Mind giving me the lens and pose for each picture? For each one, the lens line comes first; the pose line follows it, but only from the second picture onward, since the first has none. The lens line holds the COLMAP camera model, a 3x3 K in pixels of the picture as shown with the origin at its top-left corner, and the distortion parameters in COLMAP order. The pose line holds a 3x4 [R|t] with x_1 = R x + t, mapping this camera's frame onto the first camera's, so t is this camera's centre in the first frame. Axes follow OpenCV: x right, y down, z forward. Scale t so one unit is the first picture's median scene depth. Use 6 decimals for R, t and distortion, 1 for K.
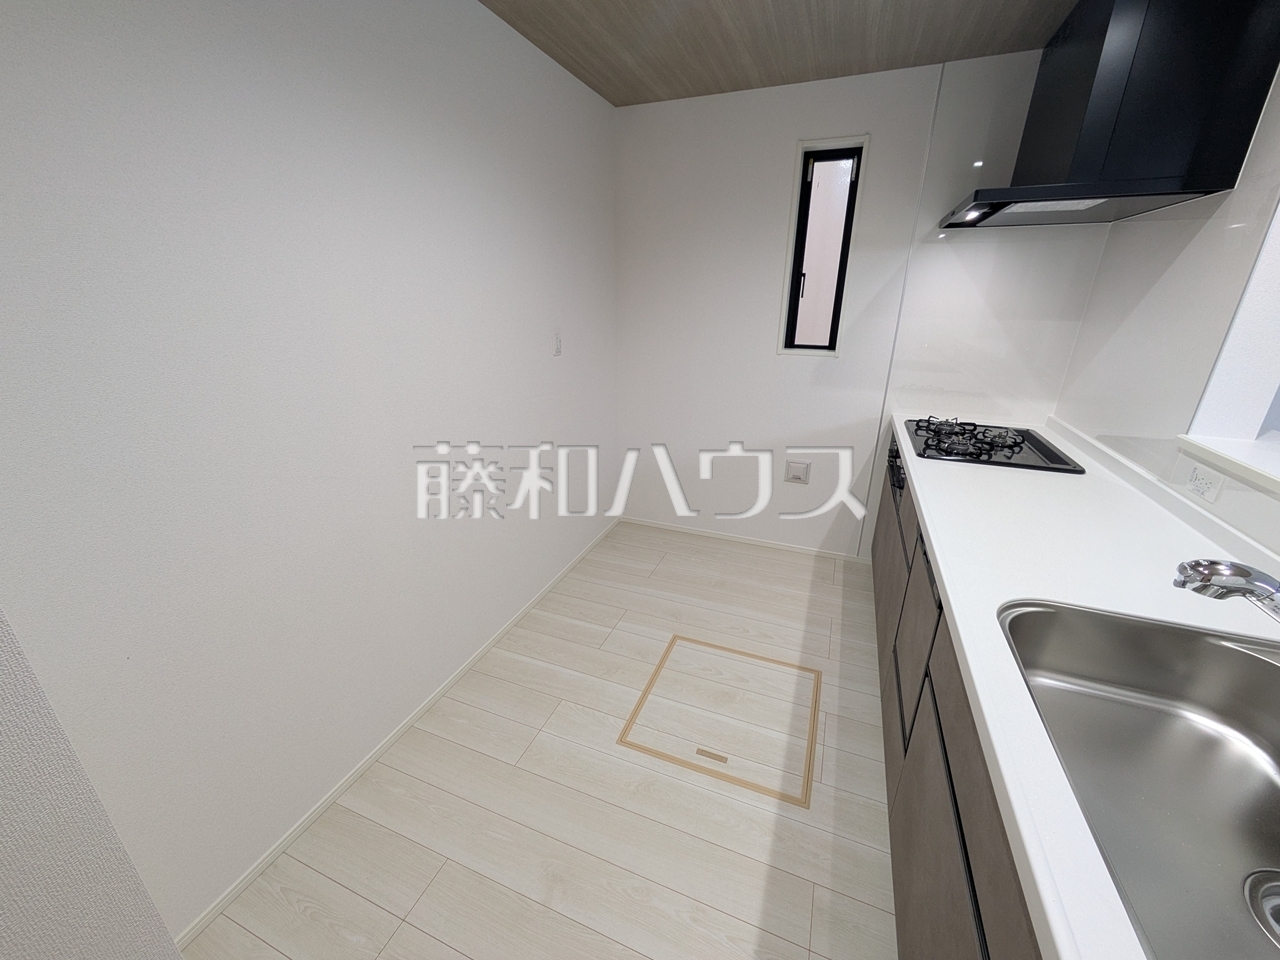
lens RADIAL K [[506.1, 0, 639.0], [0, 506.1, 479.6], [0, 0, 1]] dist [-0.000521, 0.001731]
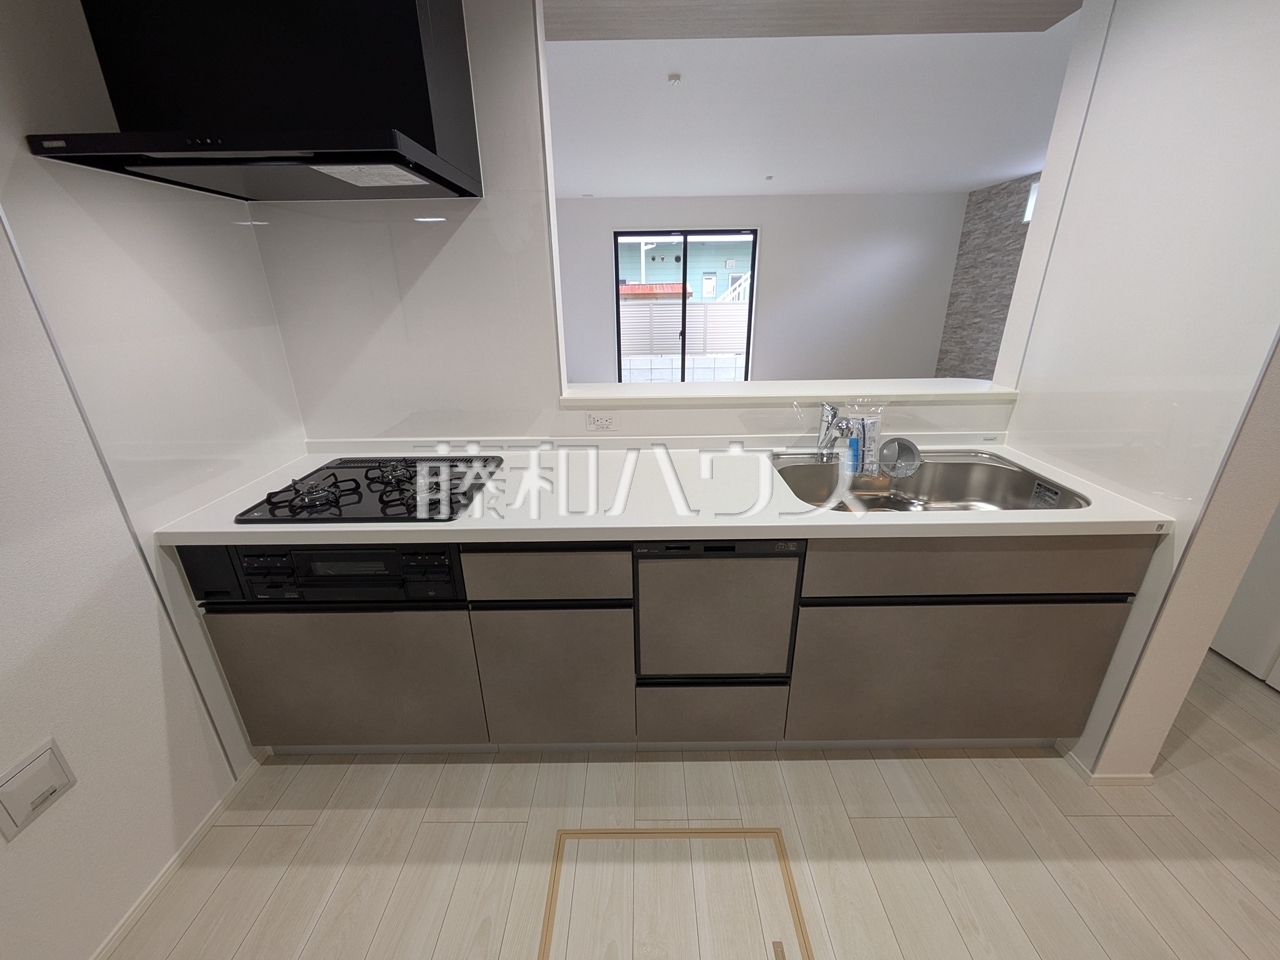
lens RADIAL K [[506.1, 0, 639.7], [0, 506.1, 479.9], [0, 0, 1]] dist [-0.000521, 0.001731]
pose [[-0.368571, -0.329973, 0.869065, -0.123594], [0.336349, 0.824203, 0.455585, -0.286914], [-0.866617, 0.460225, -0.192791, 0.777579]]
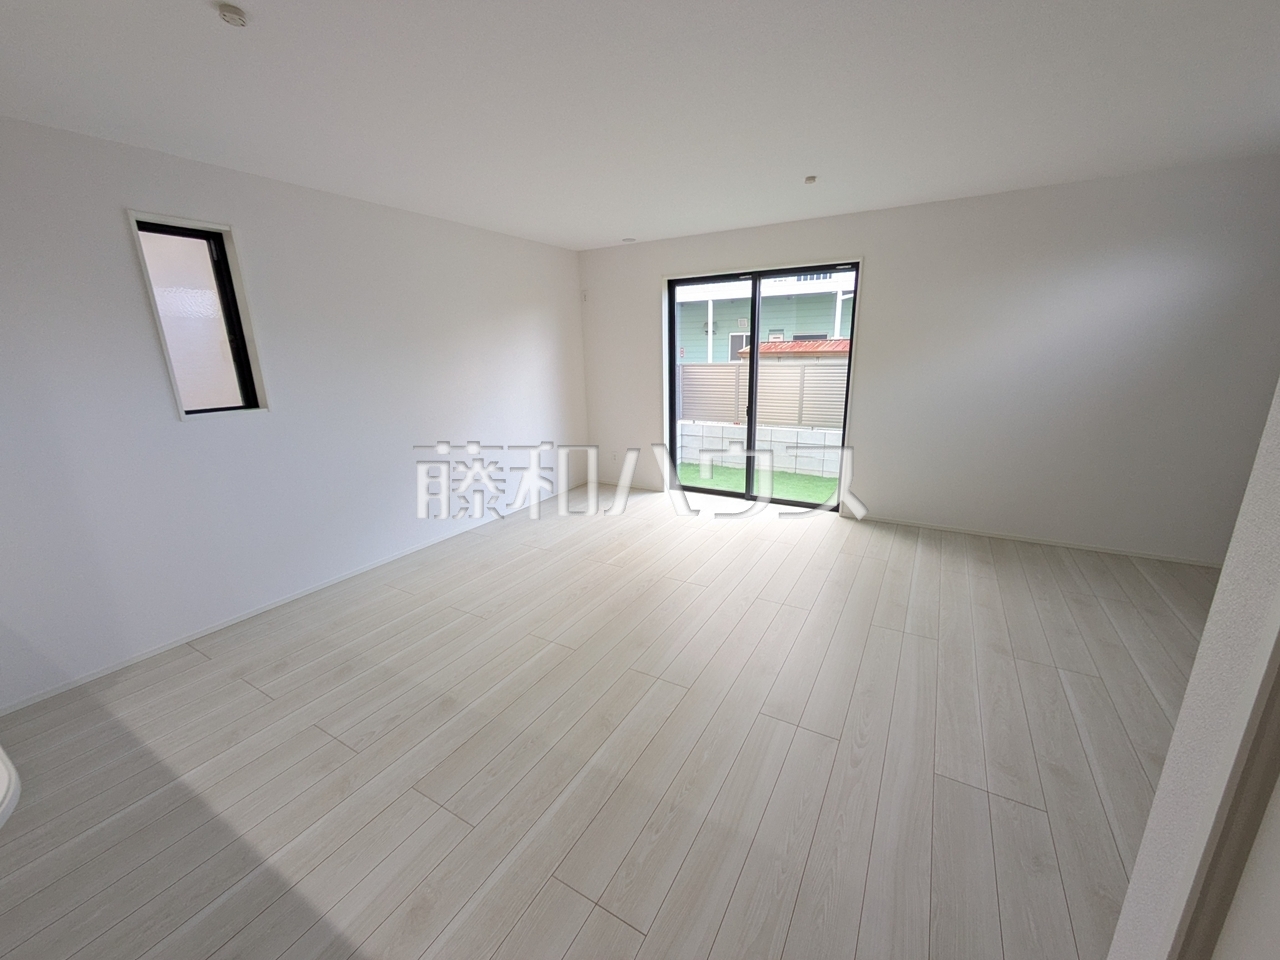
lens RADIAL K [[506.1, 0, 641.2], [0, 506.1, 486.3], [0, 0, 1]] dist [-0.000521, 0.001731]
pose [[0.145533, -0.270678, 0.951606, 0.421262], [0.369226, 0.907213, 0.201584, 0.129662], [-0.917874, 0.322020, 0.231971, -0.372959]]
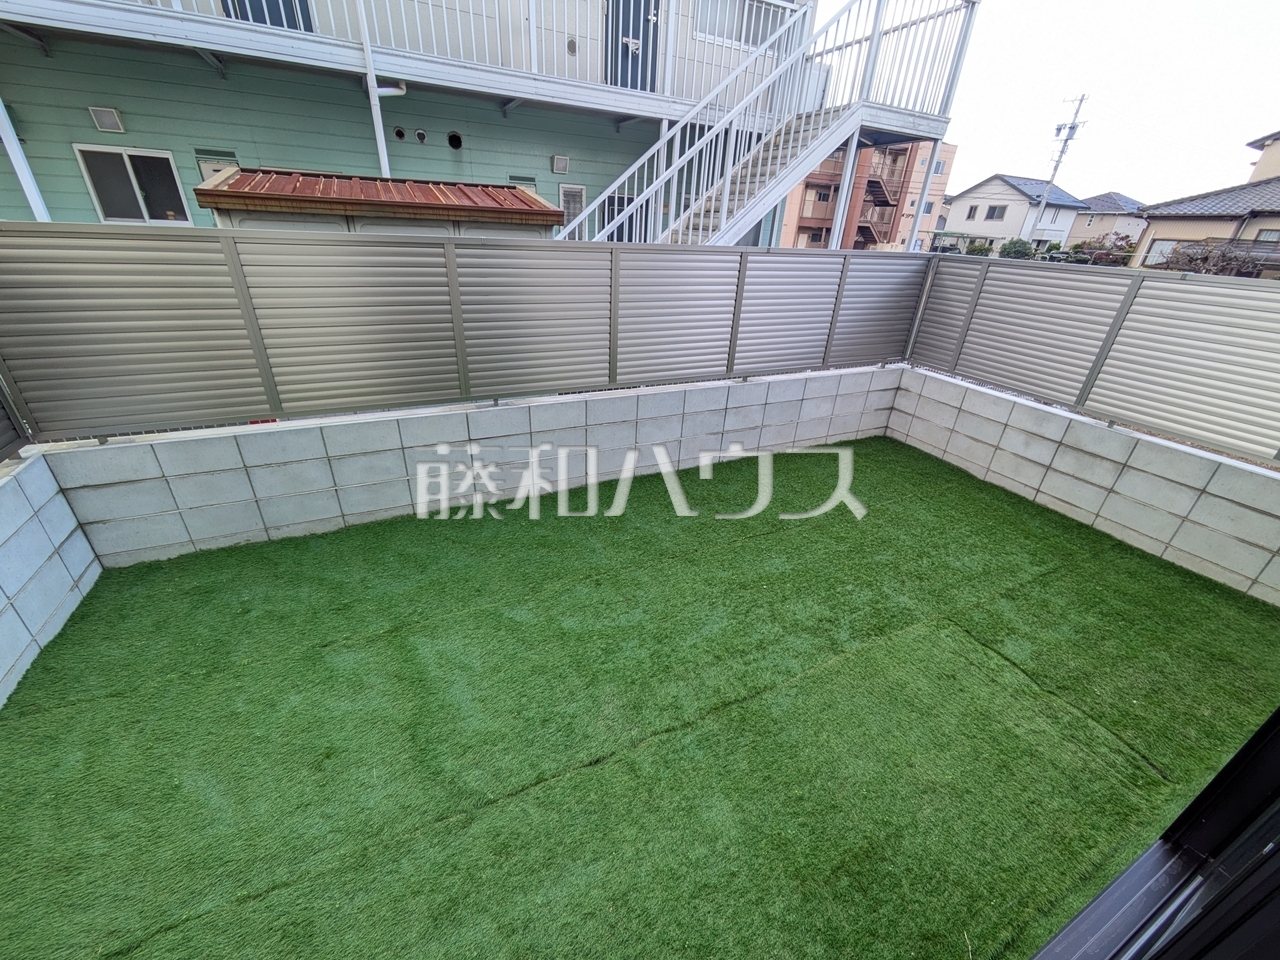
lens RADIAL K [[506.1, 0, 639.3], [0, 506.1, 479.6], [0, 0, 1]] dist [-0.000521, 0.001731]
pose [[-0.734638, -0.339993, 0.587121, 2.813148], [0.191985, 0.725830, 0.660540, 0.160204], [-0.650729, 0.597976, -0.467949, -0.196405]]
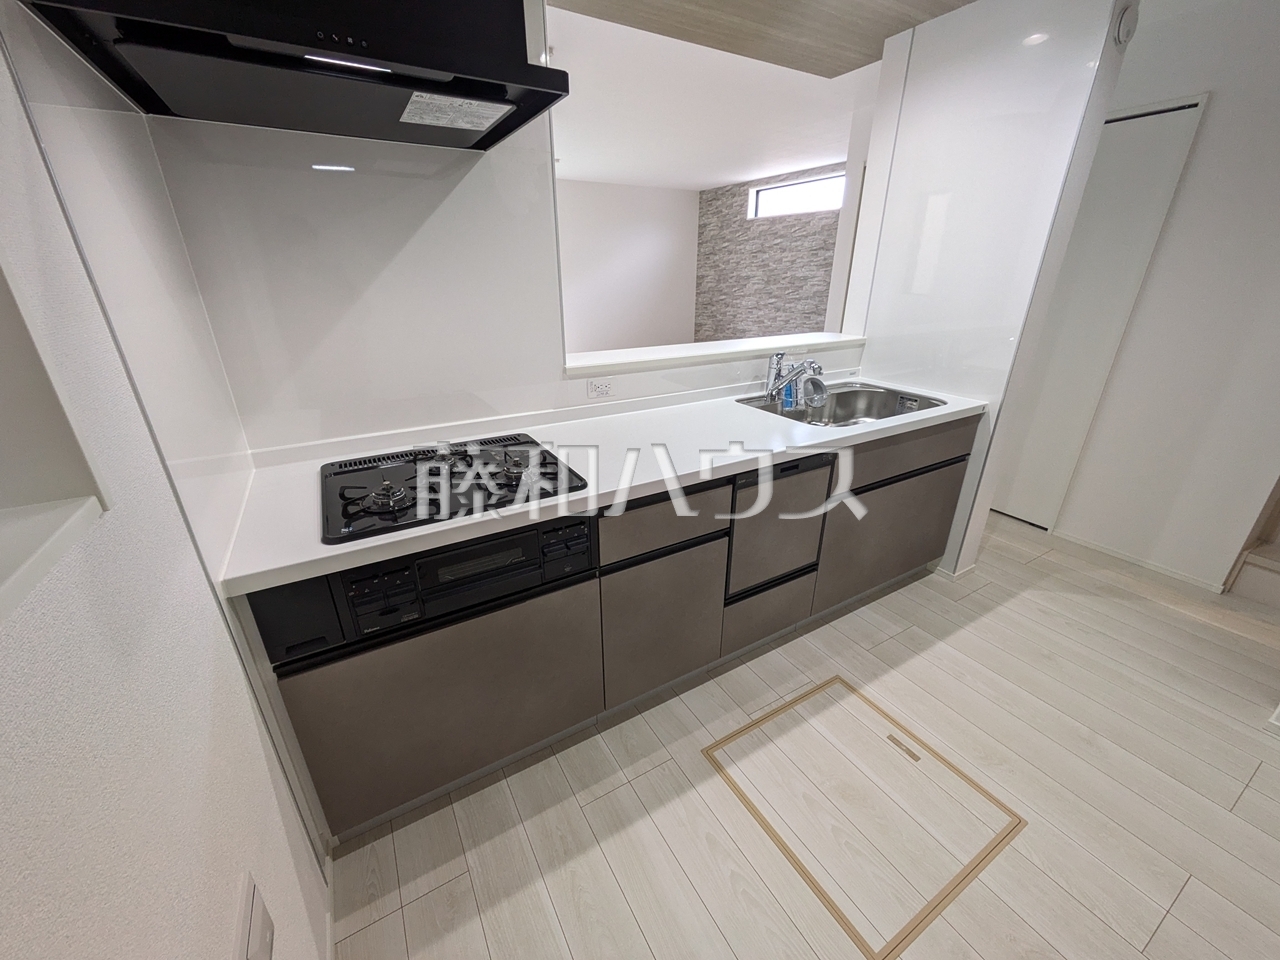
lens RADIAL K [[506.1, 0, 640.8], [0, 506.1, 479.4], [0, 0, 1]] dist [-0.000521, 0.001731]
pose [[-0.791469, -0.236806, 0.563472, 0.092324], [0.211234, 0.759114, 0.615732, -0.408752], [-0.573548, 0.606357, -0.550794, 1.171584]]
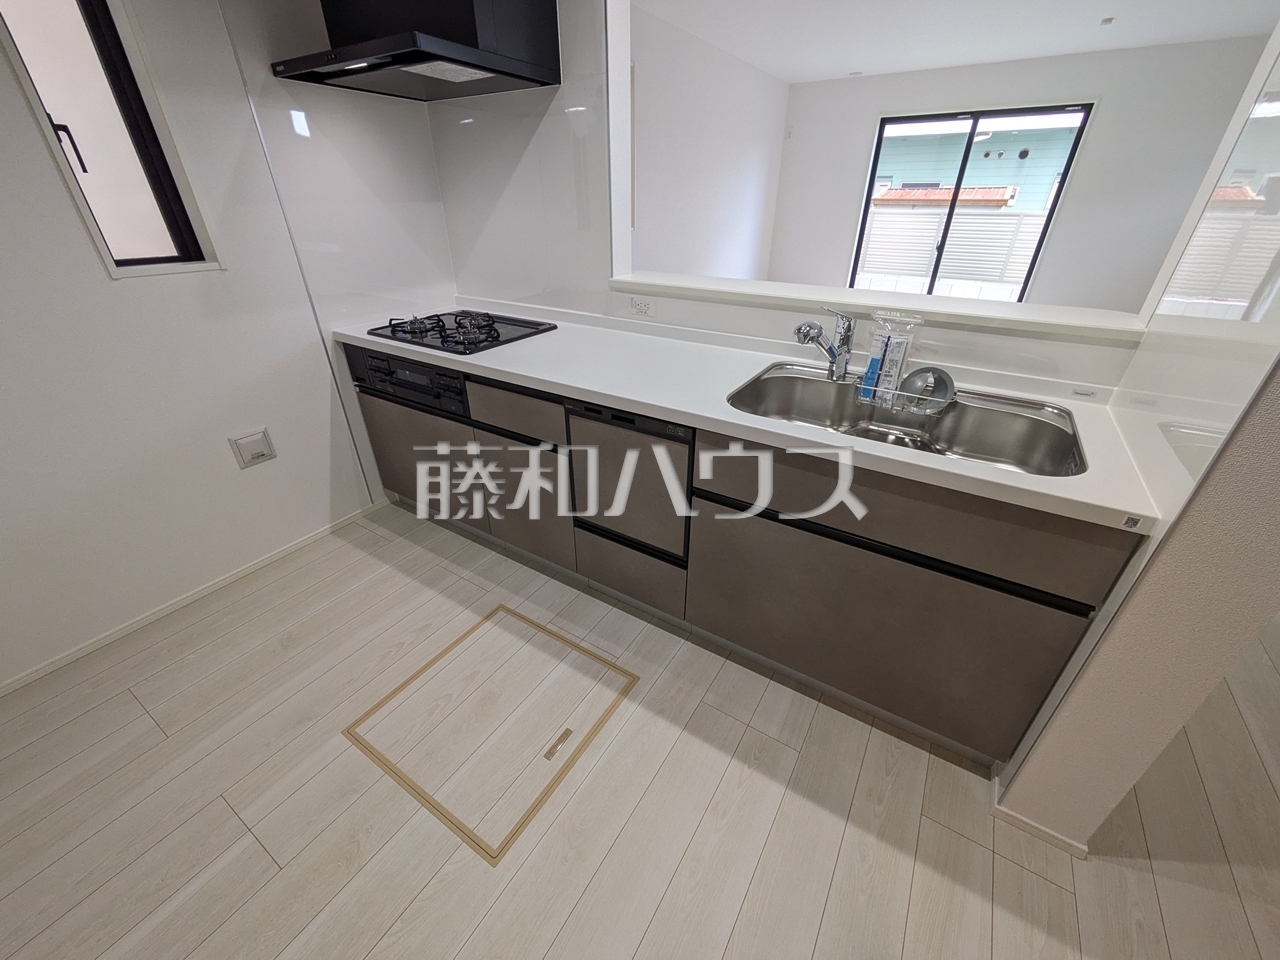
lens RADIAL K [[506.1, 0, 641.1], [0, 506.1, 479.7], [0, 0, 1]] dist [-0.000521, 0.001731]
pose [[0.182806, -0.484457, 0.855502, -0.271756], [0.340342, 0.847546, 0.407226, -0.106078], [-0.922361, 0.216720, 0.319817, 0.390687]]
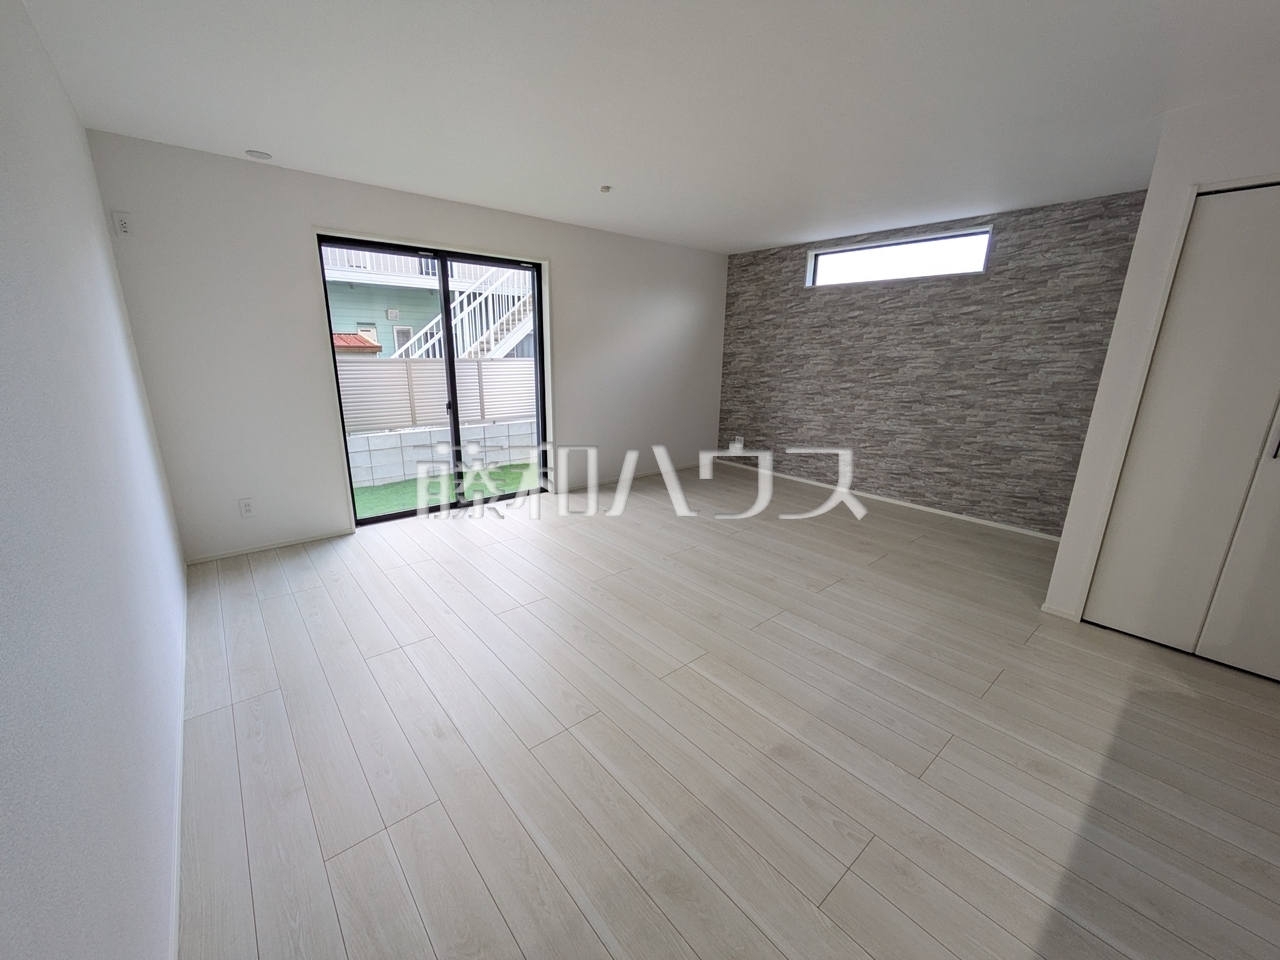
lens RADIAL K [[506.1, 0, 642.1], [0, 506.1, 480.3], [0, 0, 1]] dist [-0.000521, 0.001731]
pose [[-0.885472, -0.134804, 0.444710, 1.105244], [0.146320, 0.827438, 0.542160, -0.265976], [-0.441055, 0.545137, -0.712949, 0.804134]]
